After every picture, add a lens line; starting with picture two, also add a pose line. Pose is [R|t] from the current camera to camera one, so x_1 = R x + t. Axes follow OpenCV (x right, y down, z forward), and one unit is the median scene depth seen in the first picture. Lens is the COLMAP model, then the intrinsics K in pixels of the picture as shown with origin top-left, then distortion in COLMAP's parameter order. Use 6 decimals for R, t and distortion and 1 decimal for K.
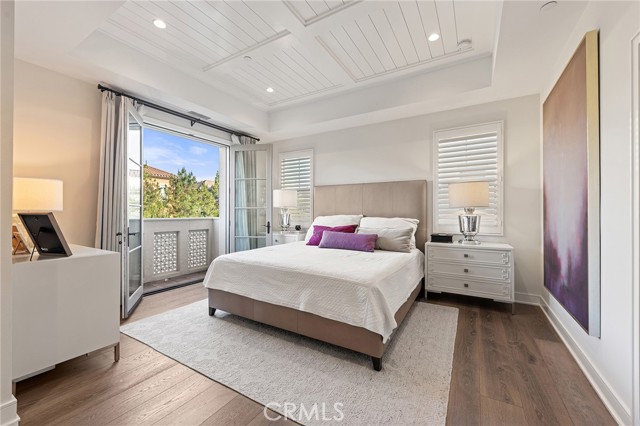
lens RADIAL K [[230.2, 0, 295.0], [0, 230.2, 211.4], [0, 0, 1]] dist [-0.005522, 0.000237]
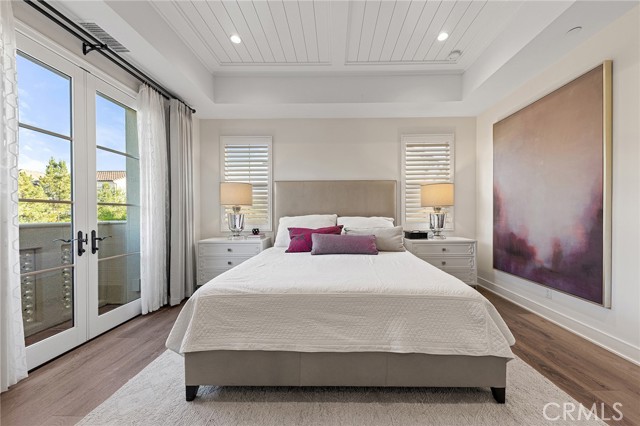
lens RADIAL K [[219.9, 0, 298.2], [0, 219.9, 216.8], [0, 0, 1]] dist [0.004924, -0.000545]
pose [[0.865668, -0.011881, 0.500477, -0.331422], [0.004349, 0.999859, 0.016212, 0.010991], [-0.500599, -0.011858, 0.865598, 0.354964]]
